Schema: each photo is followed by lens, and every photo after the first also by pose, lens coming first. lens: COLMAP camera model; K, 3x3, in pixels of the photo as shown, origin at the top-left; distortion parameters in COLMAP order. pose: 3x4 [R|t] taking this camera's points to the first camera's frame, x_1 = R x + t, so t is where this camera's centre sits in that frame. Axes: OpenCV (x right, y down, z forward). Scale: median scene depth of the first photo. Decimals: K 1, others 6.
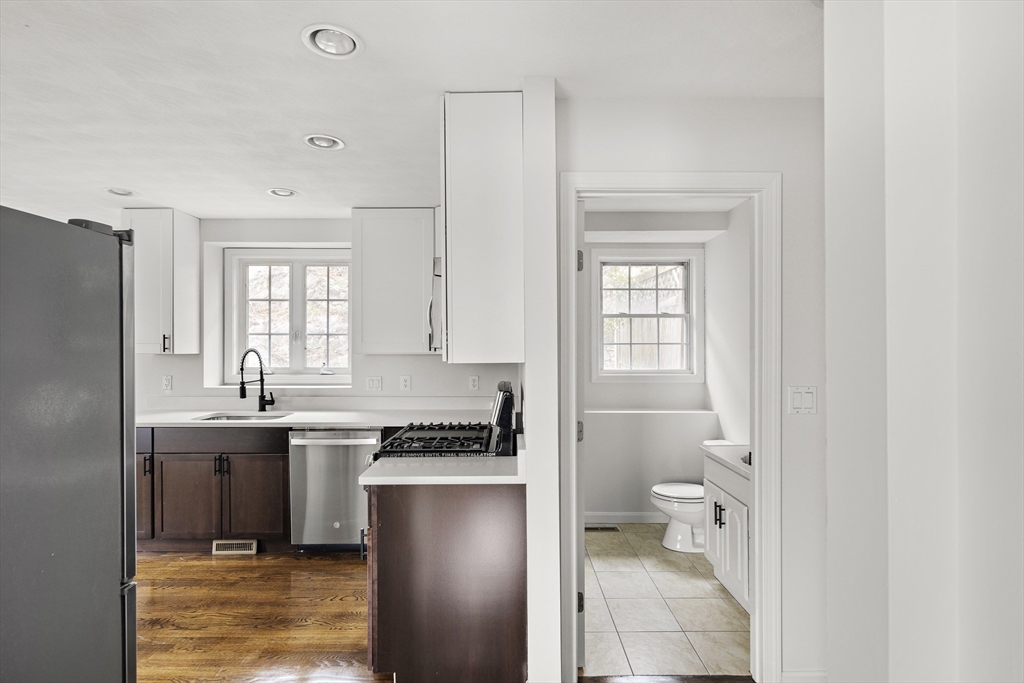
lens RADIAL K [[495.4, 0, 513.4], [0, 495.4, 348.7], [0, 0, 1]] dist [0.001422, -0.000199]
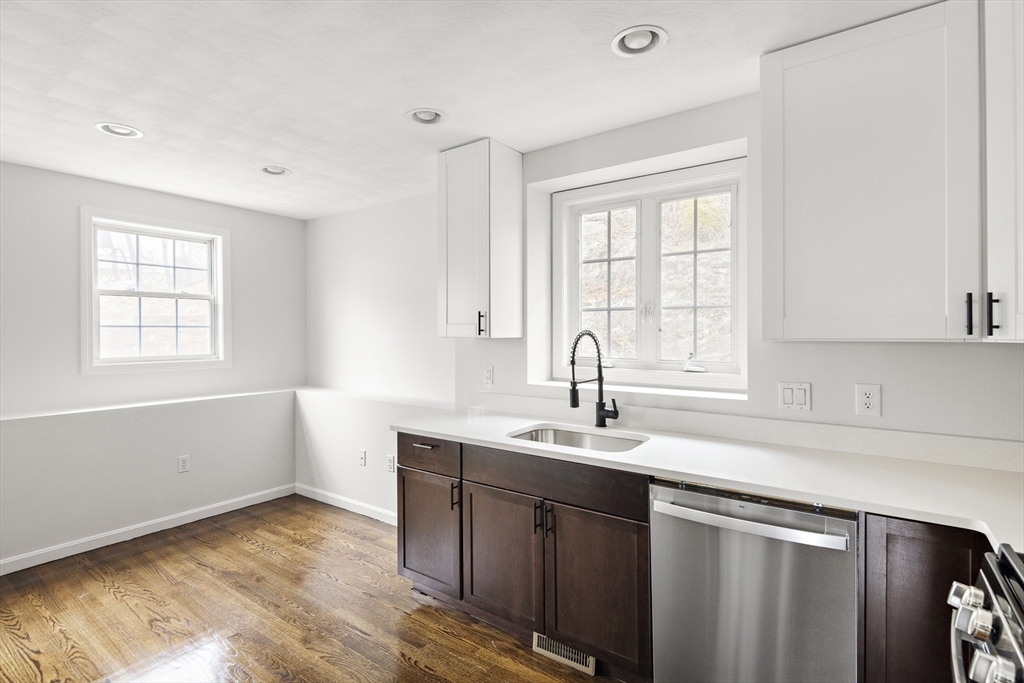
lens RADIAL K [[495.5, 0, 512.1], [0, 495.5, 331.6], [0, 0, 1]] dist [0.002382, -0.000063]
pose [[0.807853, -0.000560, -0.589384, -0.213320], [0.002101, 0.999996, 0.001929, 0.000106], [0.589380, -0.002797, 0.807851, 0.398242]]
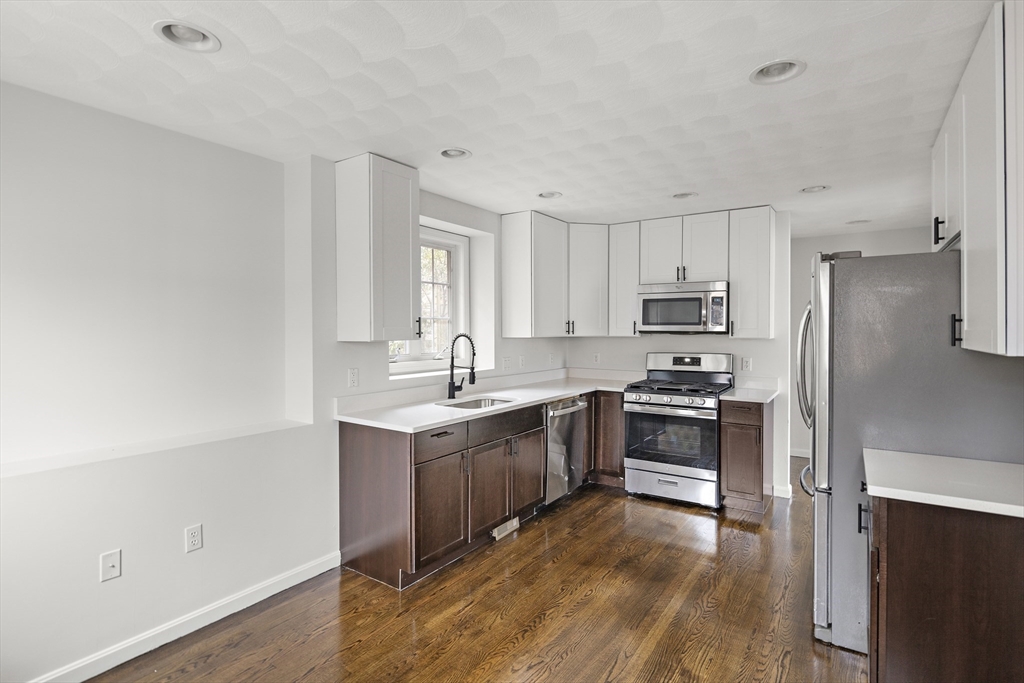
lens RADIAL K [[495.5, 0, 512.1], [0, 495.5, 331.6], [0, 0, 1]] dist [0.002382, -0.000063]
pose [[0.575752, -0.005516, 0.817606, -1.194792], [0.001992, 0.999984, 0.005343, -0.008121], [-0.817622, -0.001448, 0.575753, 0.344012]]
